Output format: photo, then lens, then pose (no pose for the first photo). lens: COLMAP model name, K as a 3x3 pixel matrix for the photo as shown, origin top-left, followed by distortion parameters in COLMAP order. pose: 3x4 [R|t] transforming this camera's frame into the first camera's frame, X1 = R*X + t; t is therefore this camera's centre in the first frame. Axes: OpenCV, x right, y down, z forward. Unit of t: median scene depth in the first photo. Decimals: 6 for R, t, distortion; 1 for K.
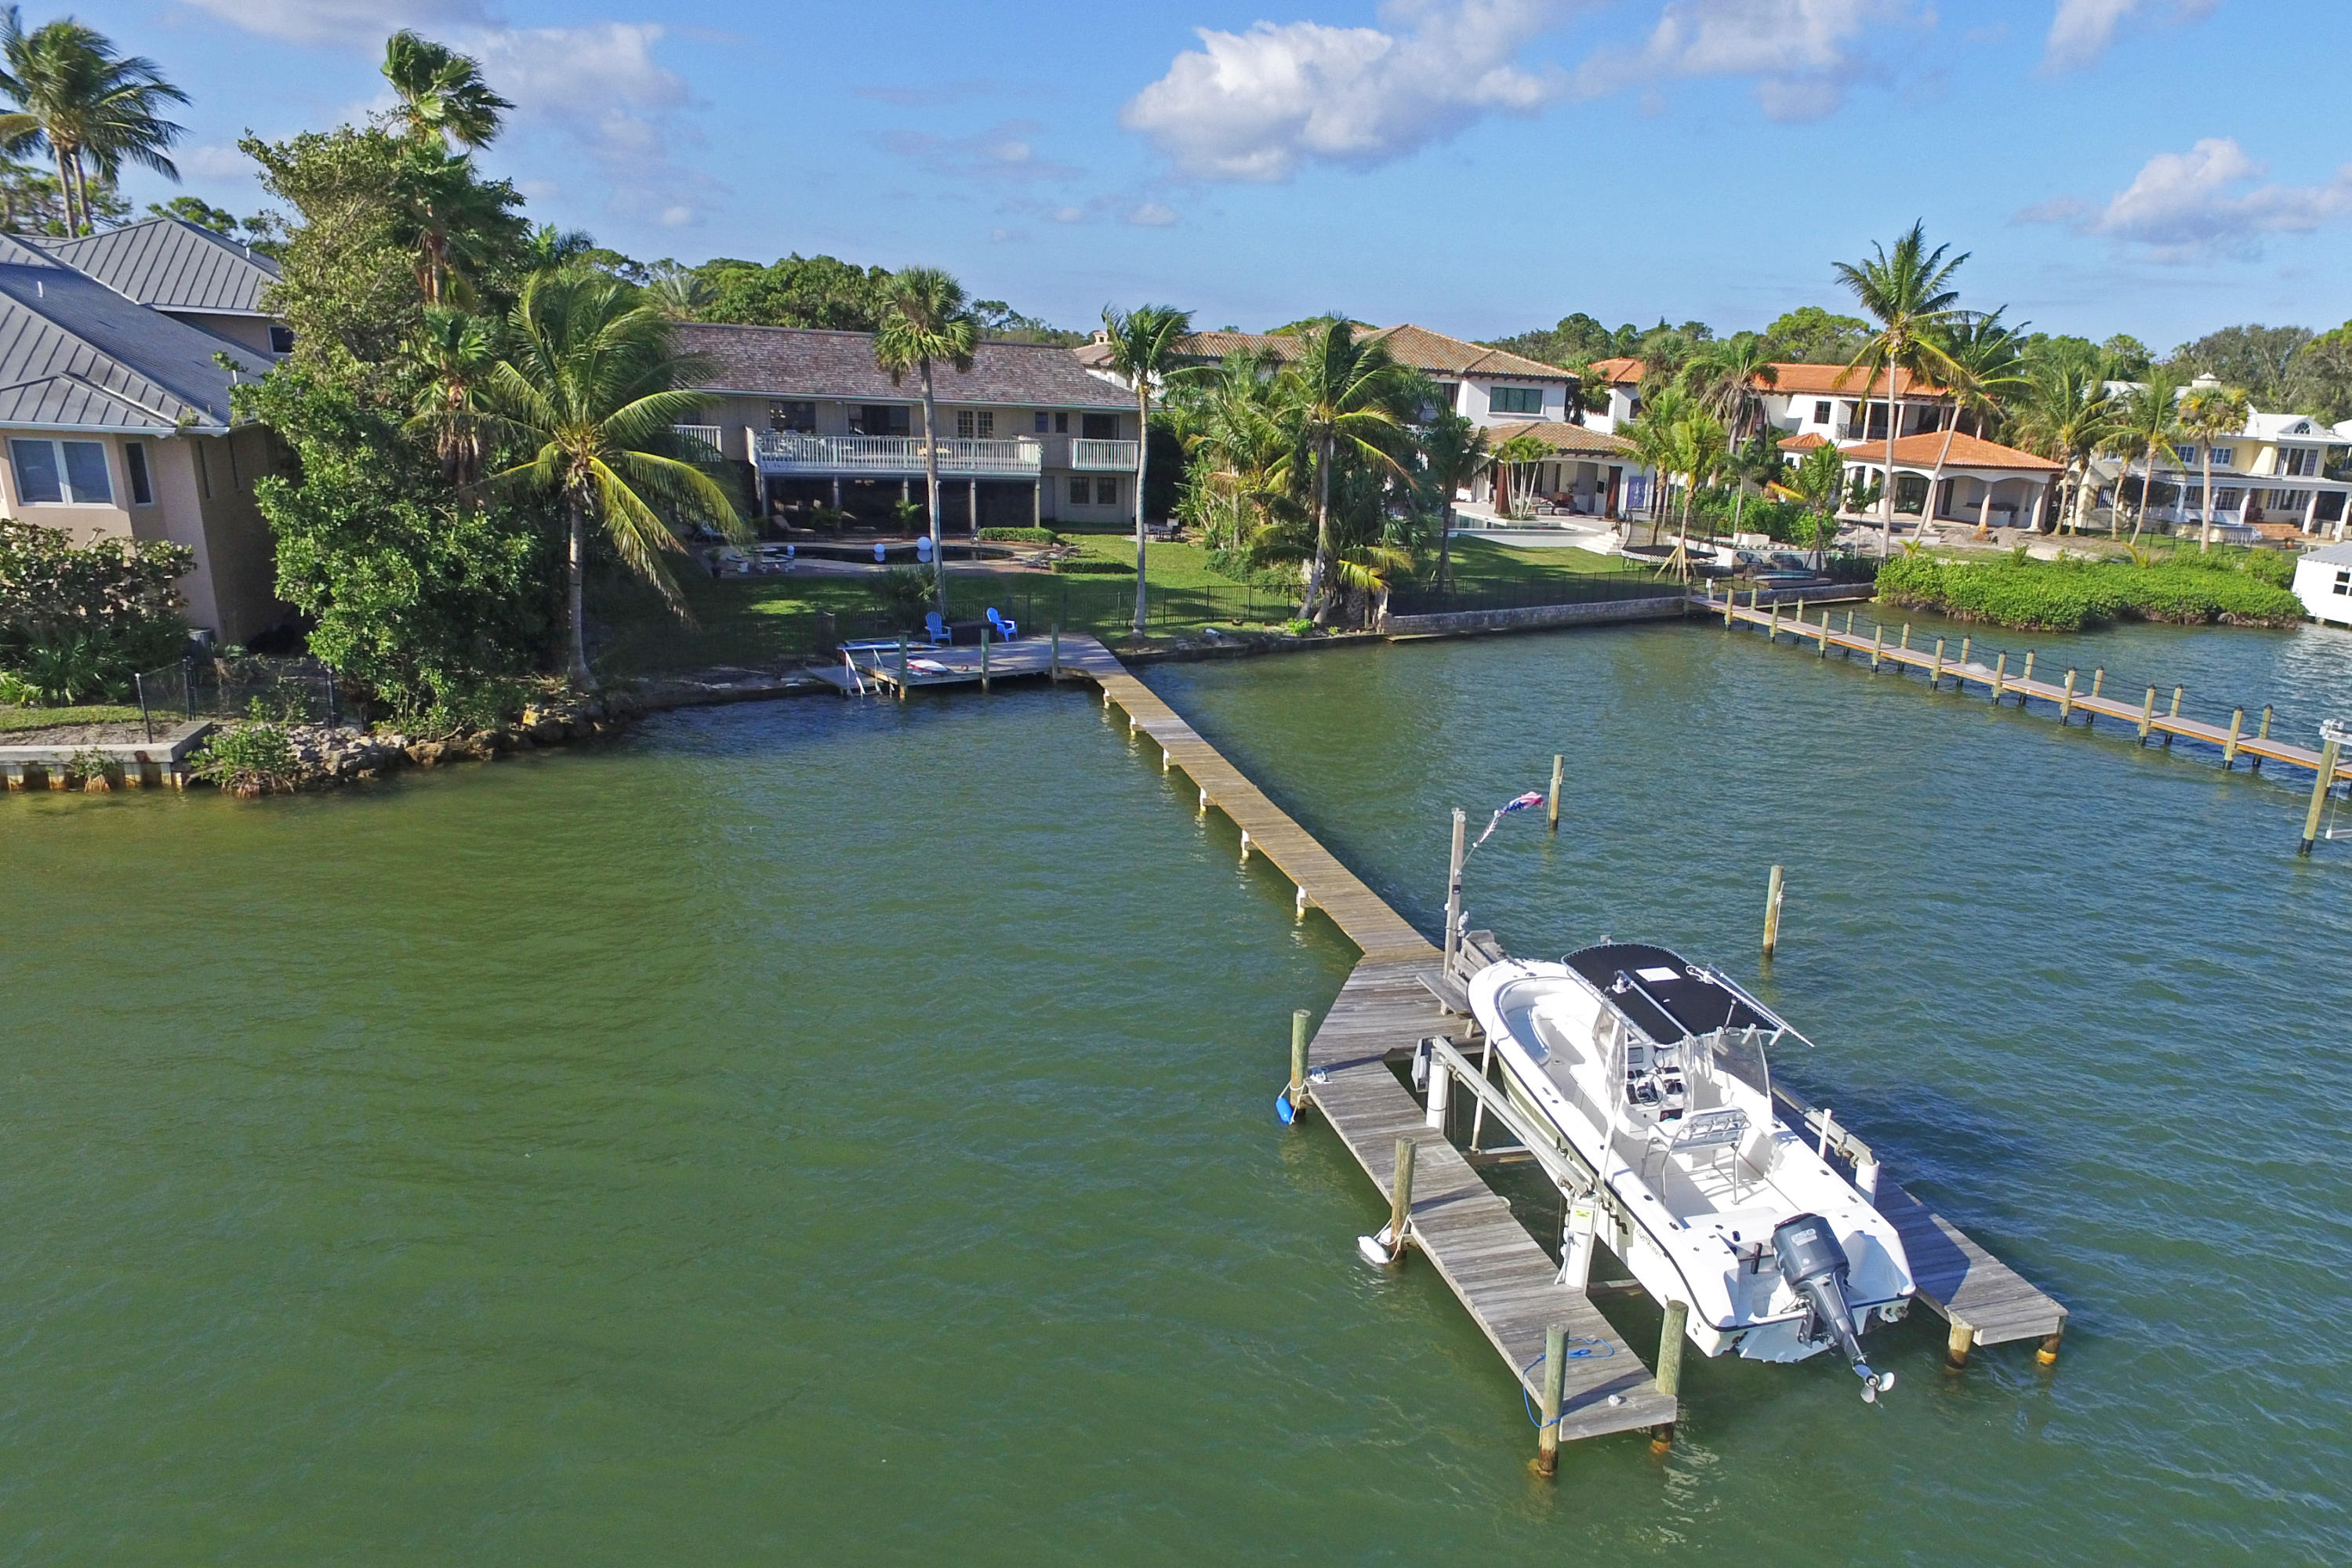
lens RADIAL K [[1568.0, 0, 1276.4], [0, 1568.0, 826.8], [0, 0, 1]] dist [-0.006873, 0.024616]
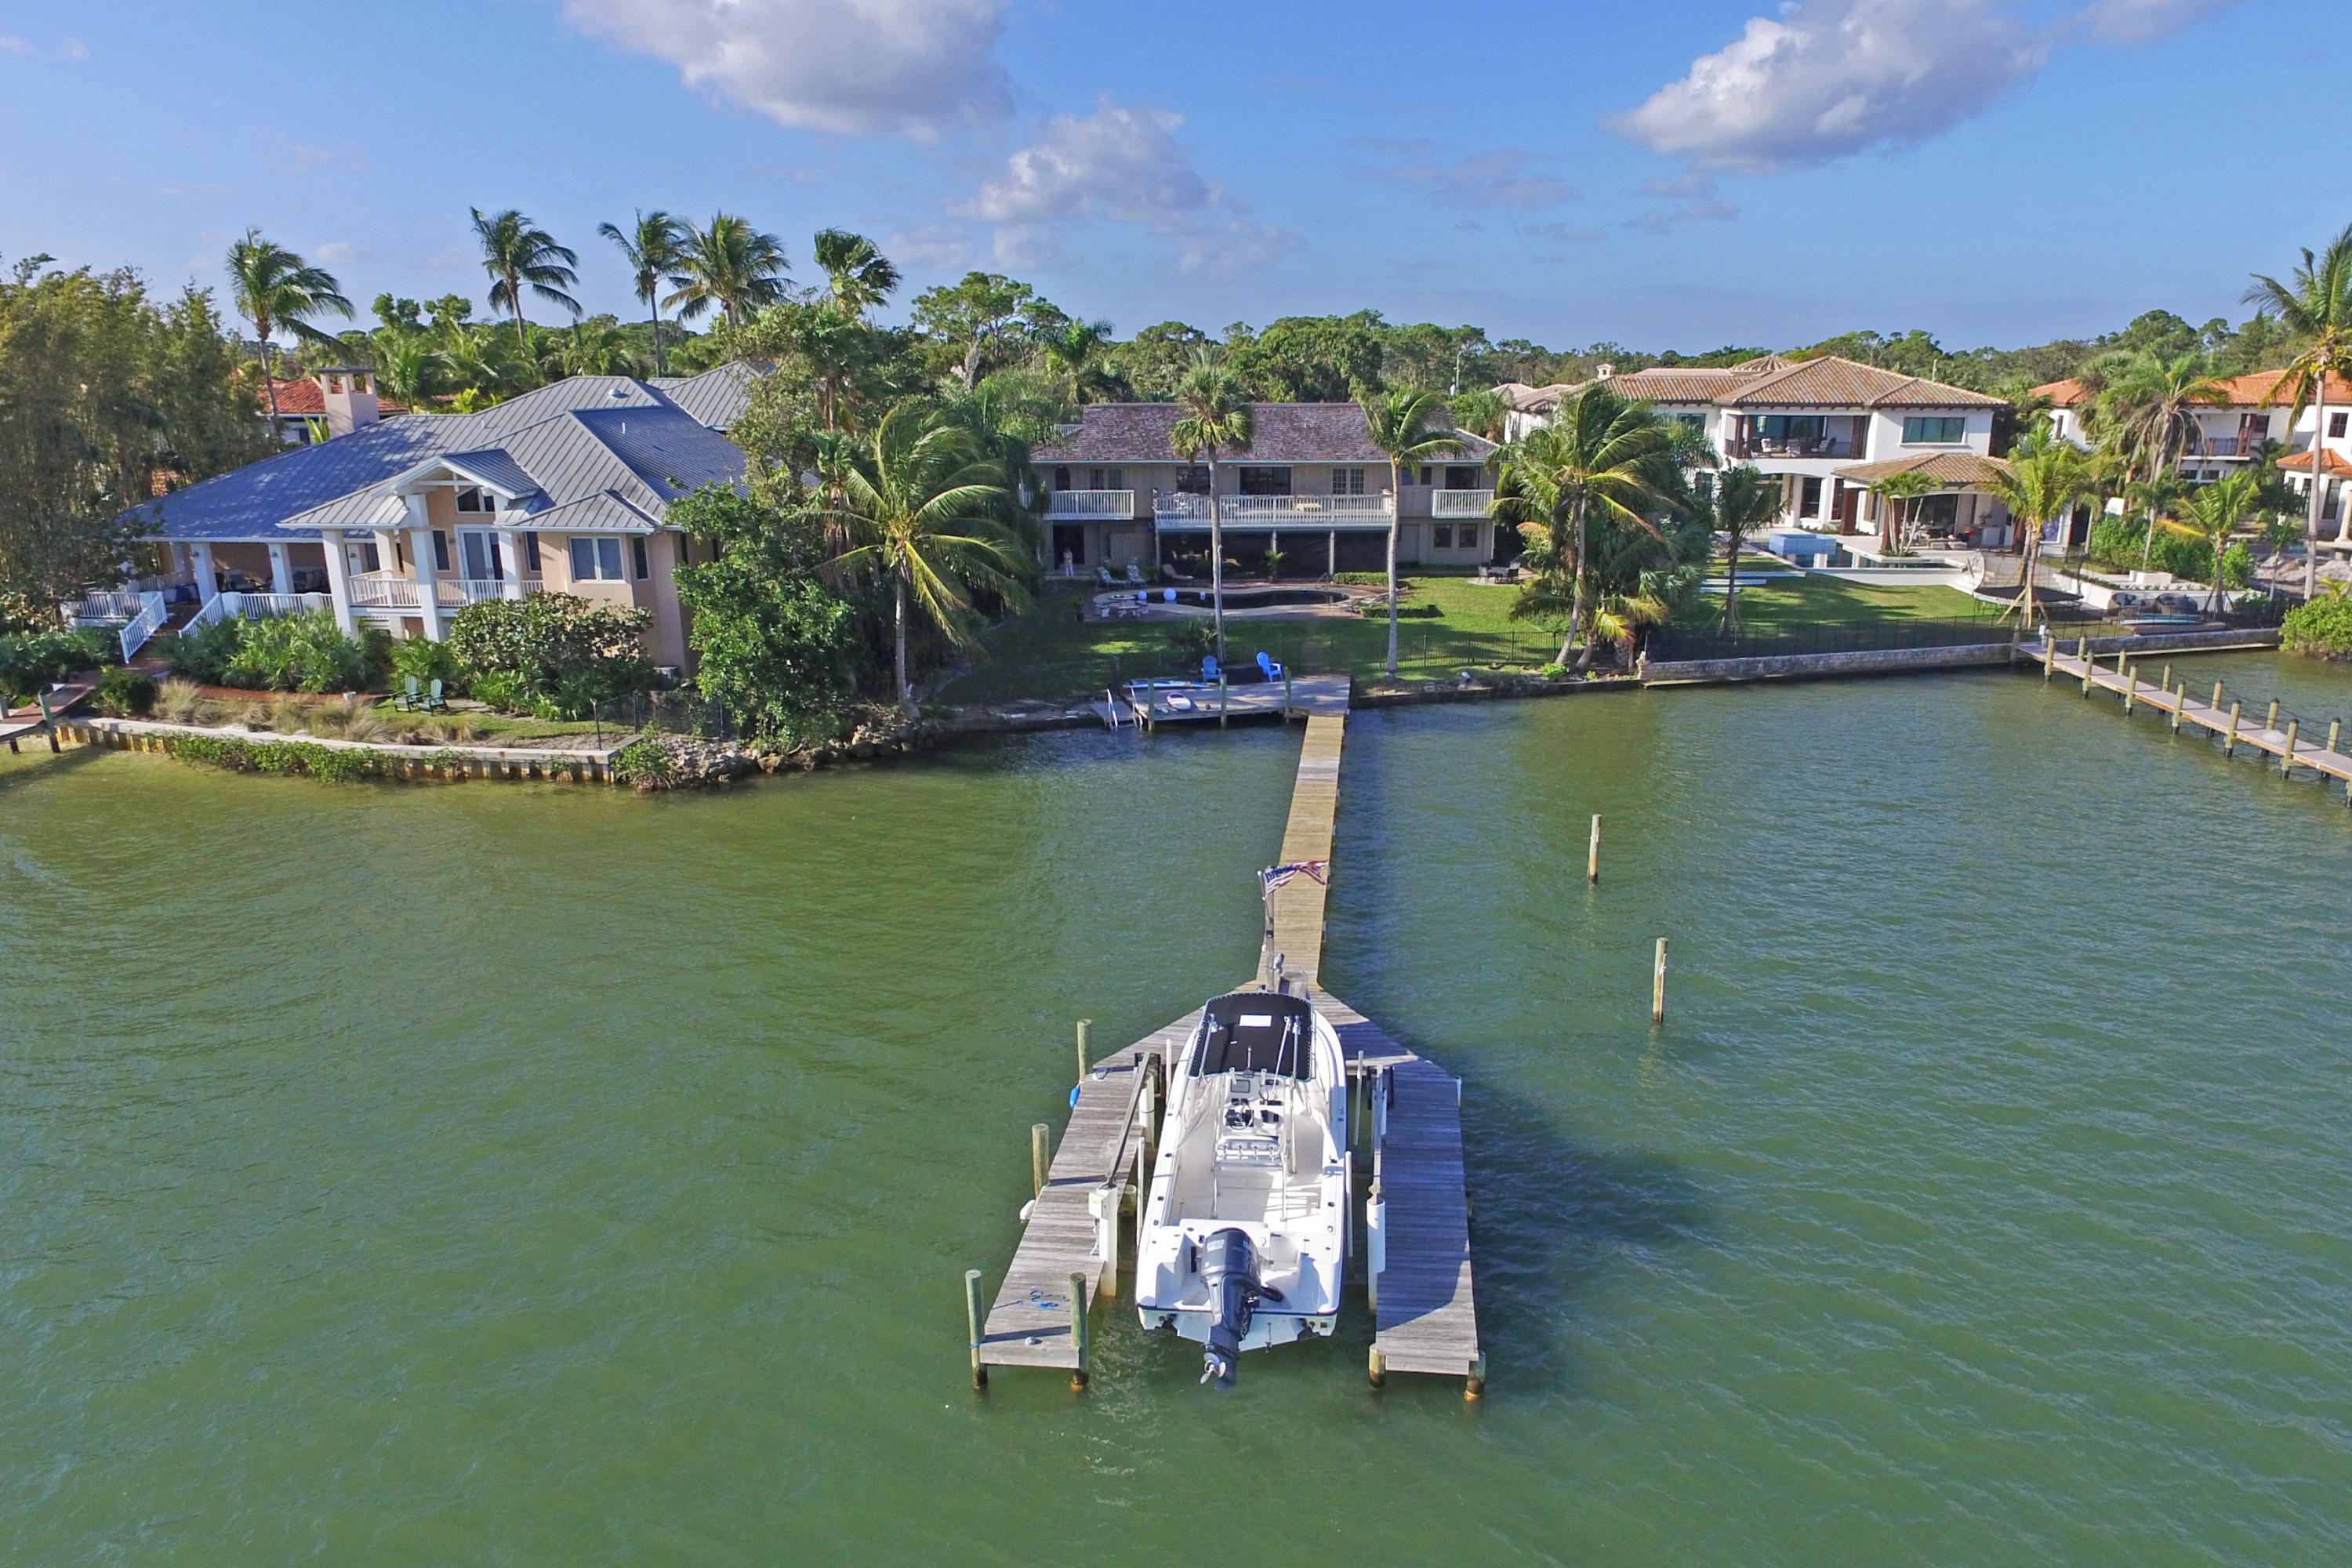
lens RADIAL K [[1471.6, 0, 1176.0], [0, 1471.6, 784.0], [0, 0, 1]] dist [0.000000, 0.001365]
pose [[0.918273, 0.049282, -0.392869, 0.186242], [-0.061012, 0.997985, -0.017419, -0.019141], [0.391219, 0.039965, 0.919429, -0.021137]]
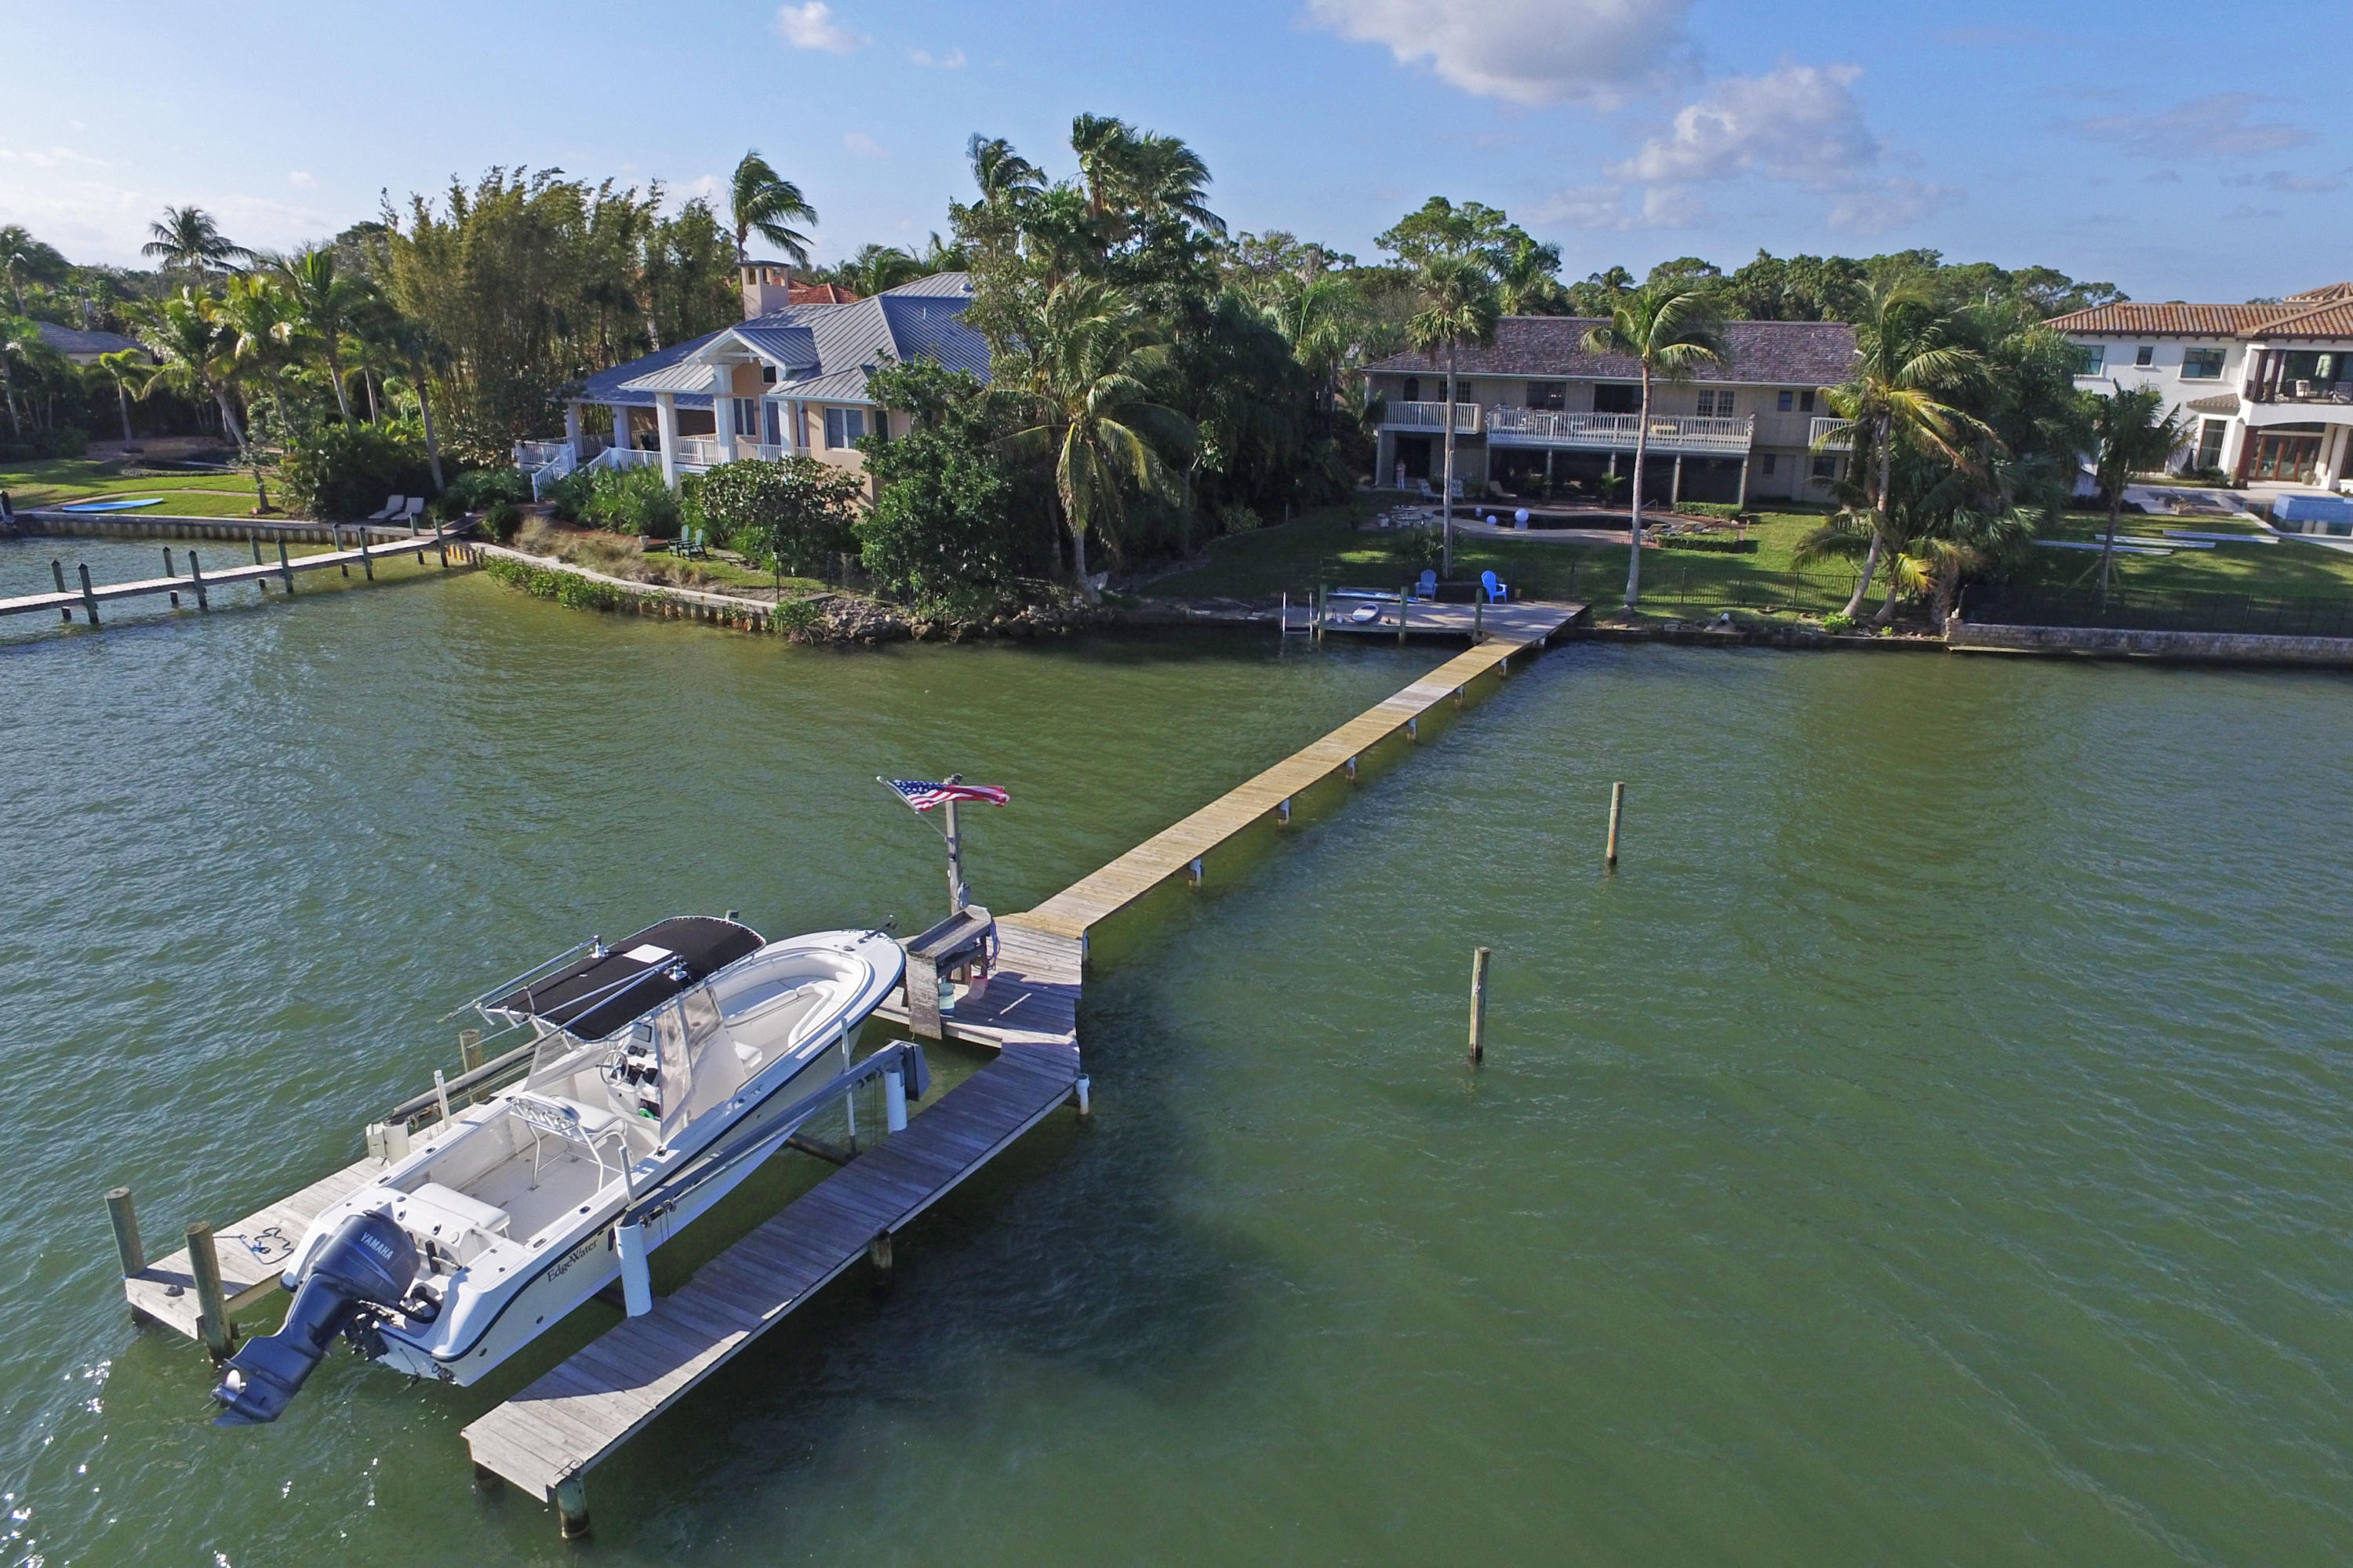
lens RADIAL K [[1369.0, 0, 1176.2], [0, 1369.0, 726.2], [0, 0, 1]] dist [-0.002701, 0.001177]
pose [[0.720305, 0.160946, -0.674728, 0.300449], [-0.176222, 0.983256, 0.046415, -0.040437], [0.670900, 0.085469, 0.736606, 0.175718]]
